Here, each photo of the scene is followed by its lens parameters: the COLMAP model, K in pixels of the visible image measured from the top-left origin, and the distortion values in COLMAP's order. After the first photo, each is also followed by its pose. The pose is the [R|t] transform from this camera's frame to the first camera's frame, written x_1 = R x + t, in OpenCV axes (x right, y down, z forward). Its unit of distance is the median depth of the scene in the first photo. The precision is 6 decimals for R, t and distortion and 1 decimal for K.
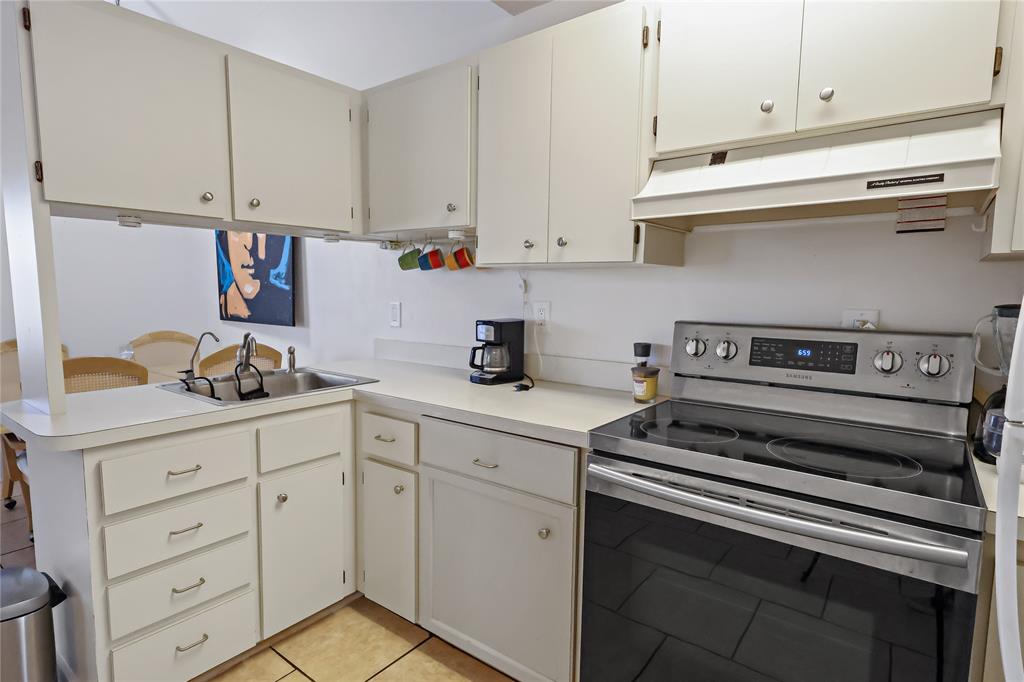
lens RADIAL K [[546.6, 0, 511.3], [0, 546.6, 343.9], [0, 0, 1]] dist [-0.000120, -0.000433]
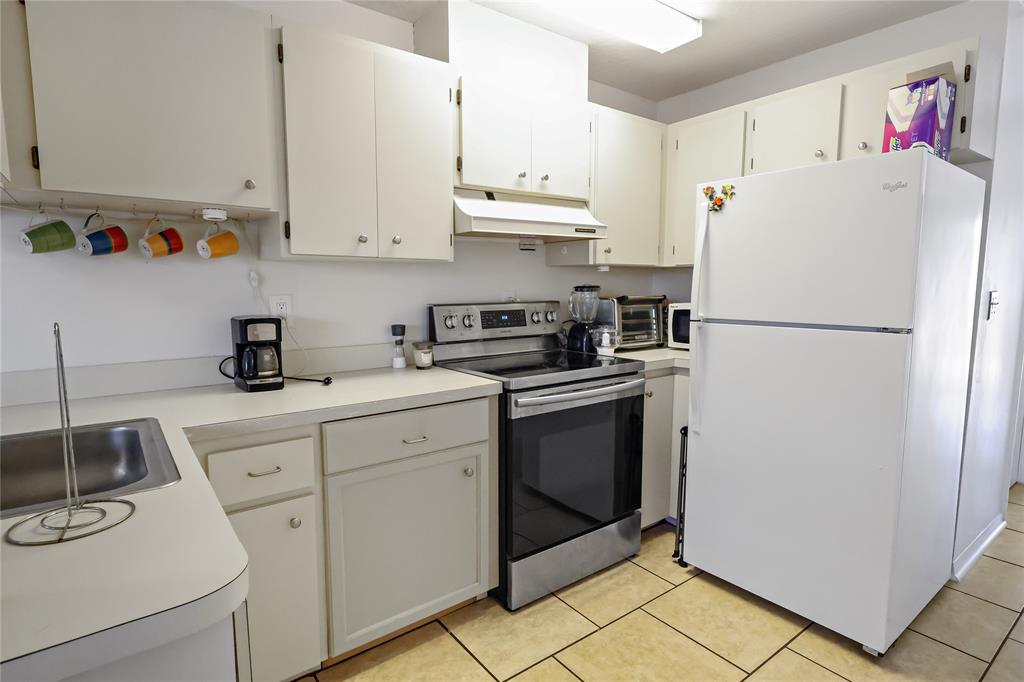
lens RADIAL K [[527.2, 0, 512.0], [0, 527.2, 341.0], [0, 0, 1]] dist [0.000874, 0.000373]
pose [[0.262589, -0.115607, 0.957957, -0.851110], [0.101754, 0.990579, 0.091652, -0.048658], [-0.959528, 0.073409, 0.271879, 0.438213]]
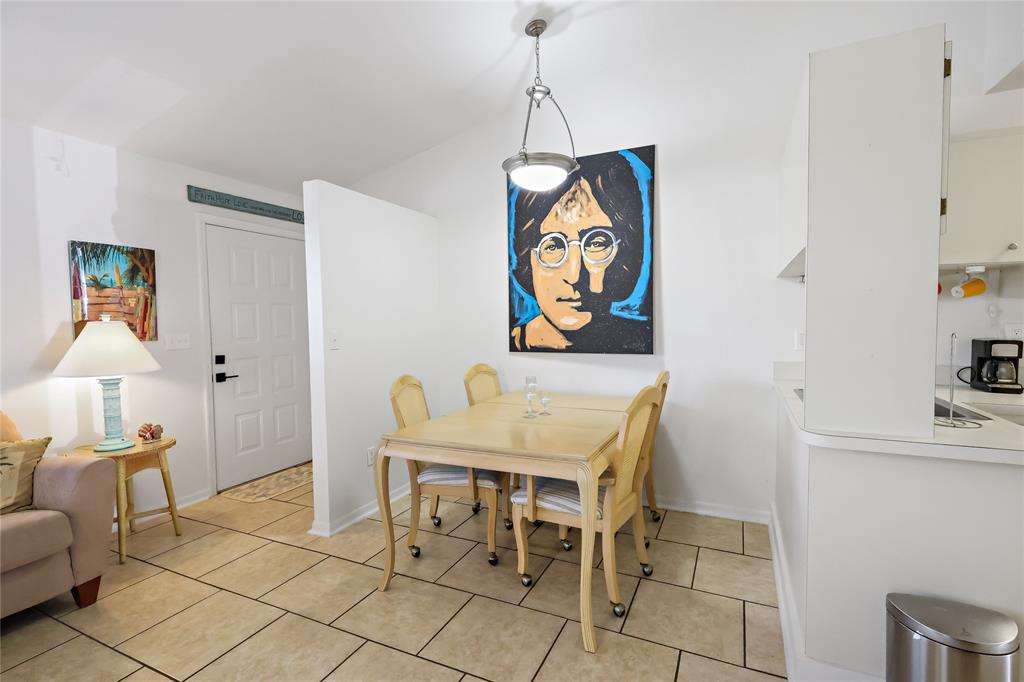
lens RADIAL K [[482.2, 0, 512.0], [0, 482.2, 341.0], [0, 0, 1]] dist [-0.000798, -0.000488]
pose [[0.976501, -0.028546, 0.213616, -1.504465], [0.040703, 0.997779, -0.052731, -0.032582], [-0.211636, 0.060186, 0.975494, 0.222334]]
